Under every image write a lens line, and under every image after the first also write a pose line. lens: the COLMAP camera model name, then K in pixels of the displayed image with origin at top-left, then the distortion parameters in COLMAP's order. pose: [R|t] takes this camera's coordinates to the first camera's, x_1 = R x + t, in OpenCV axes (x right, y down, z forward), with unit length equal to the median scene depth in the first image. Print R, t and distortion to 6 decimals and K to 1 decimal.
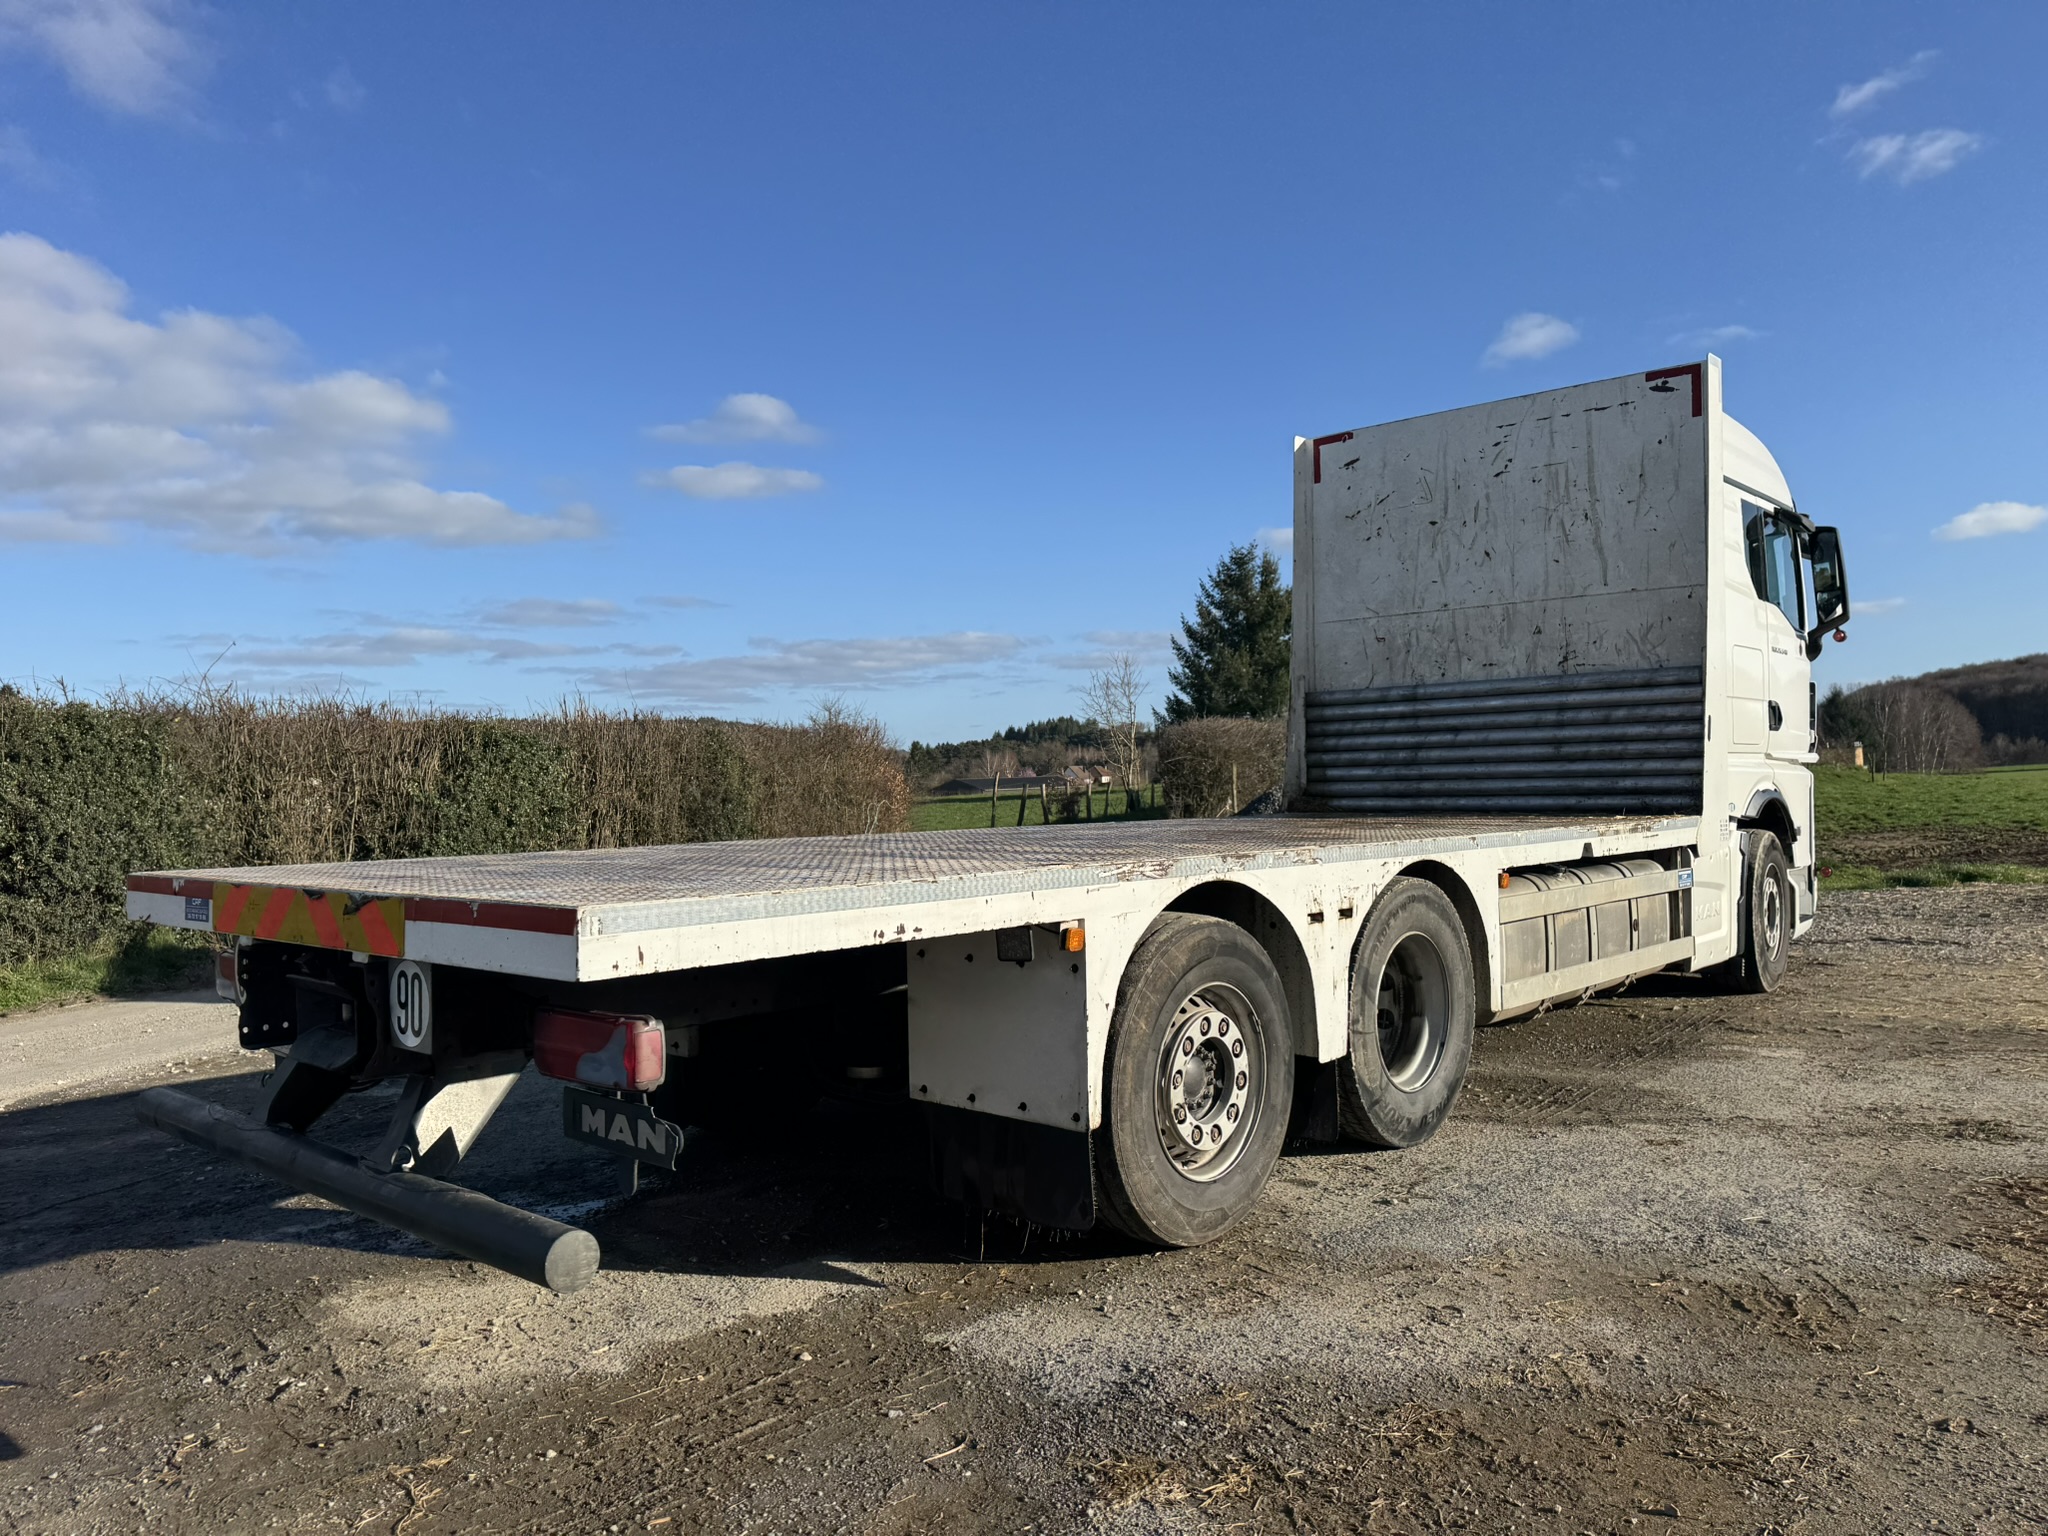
lens RADIAL K [[1418.2, 0, 1024.0], [0, 1418.2, 768.0], [0, 0, 1]] dist [0.199652, -0.409790]
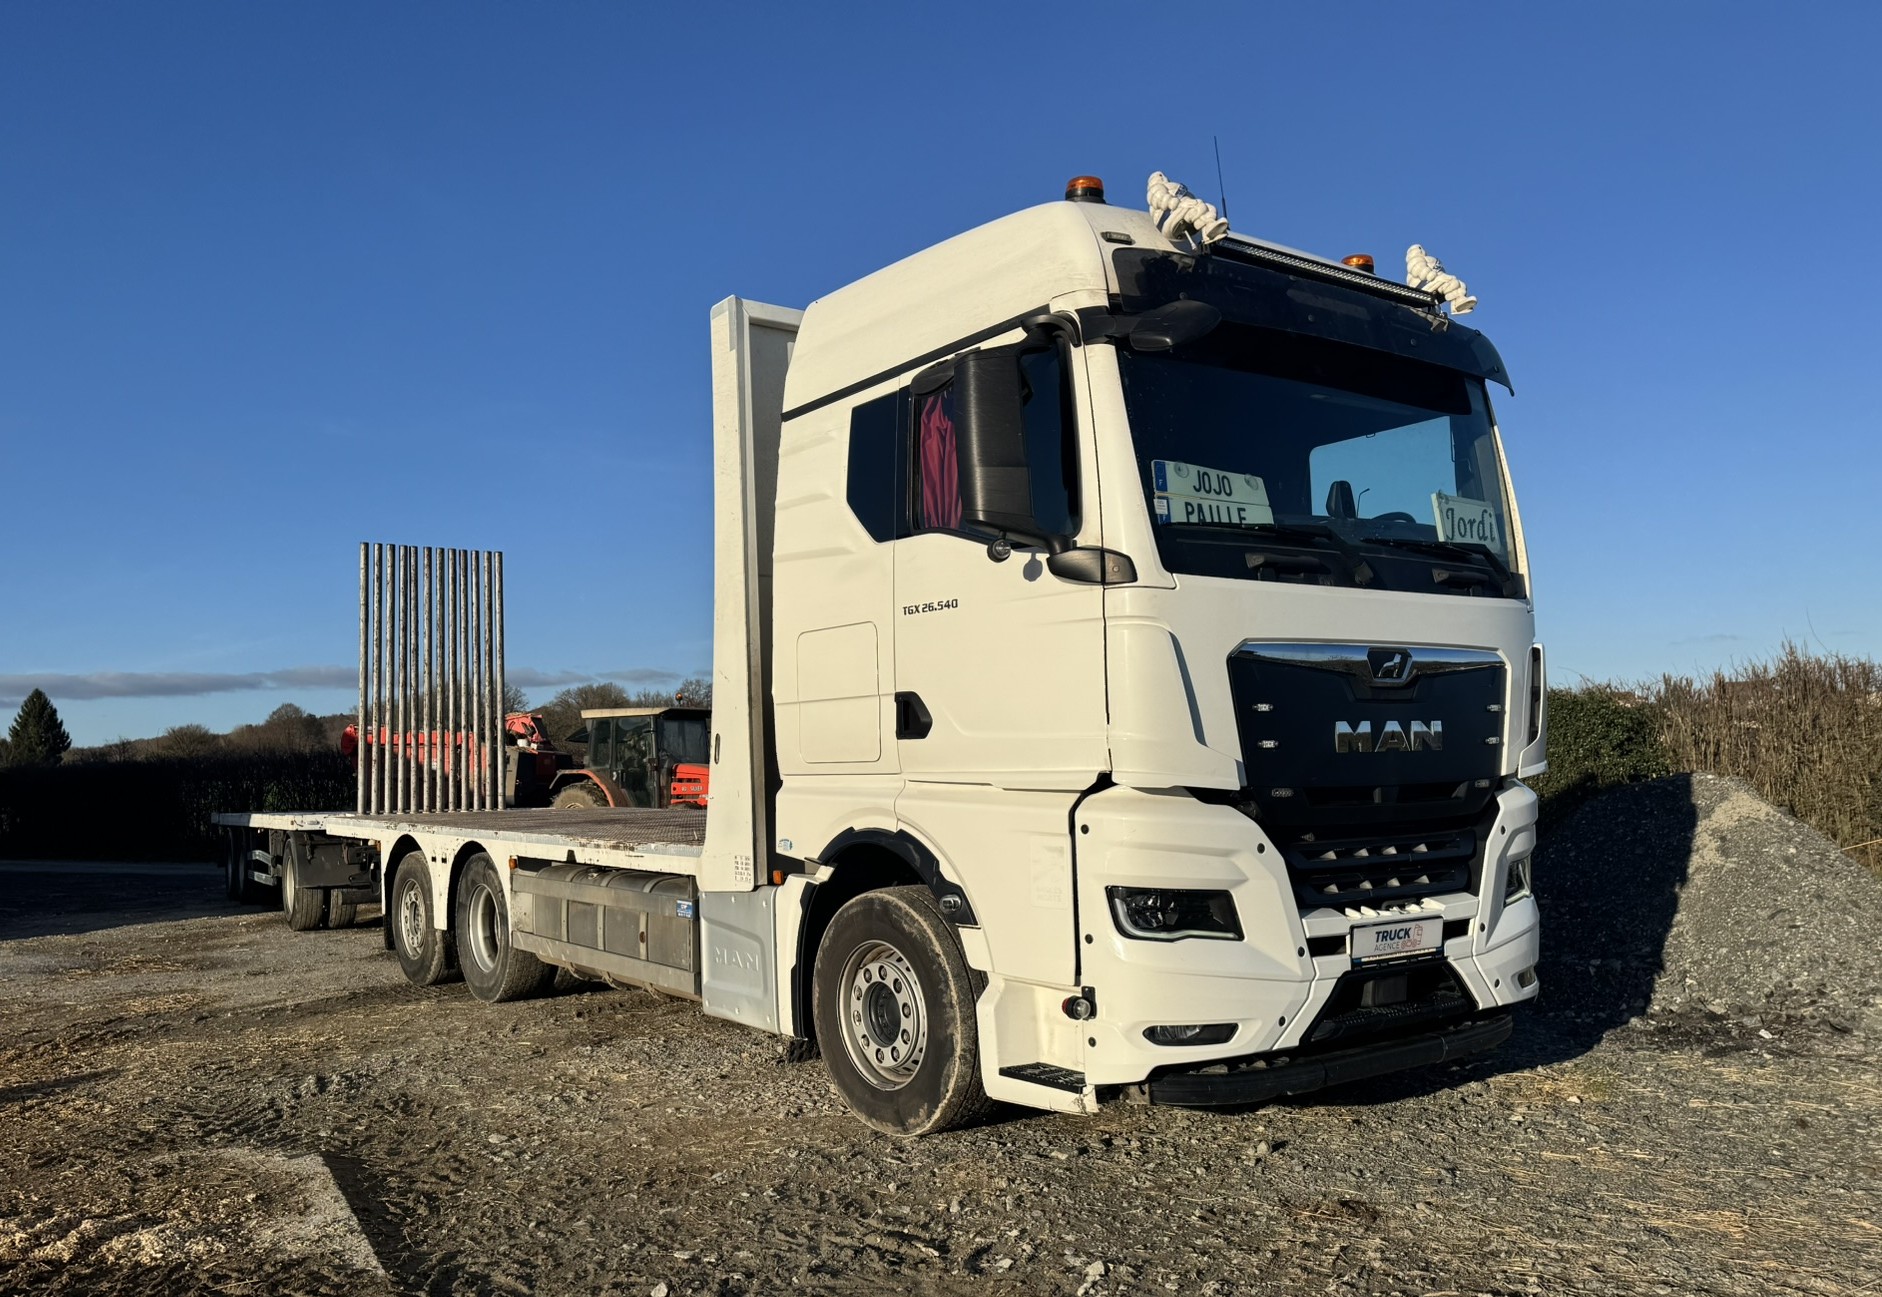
lens RADIAL K [[1444.2, 0, 838.3], [0, 1444.2, 759.1], [0, 0, 1]] dist [0.121414, -0.181862]
pose [[-0.262896, 0.018618, -0.964644, 1.127005], [0.035951, 0.999309, 0.009489, -0.022090], [0.964154, -0.032185, -0.263384, 1.143461]]
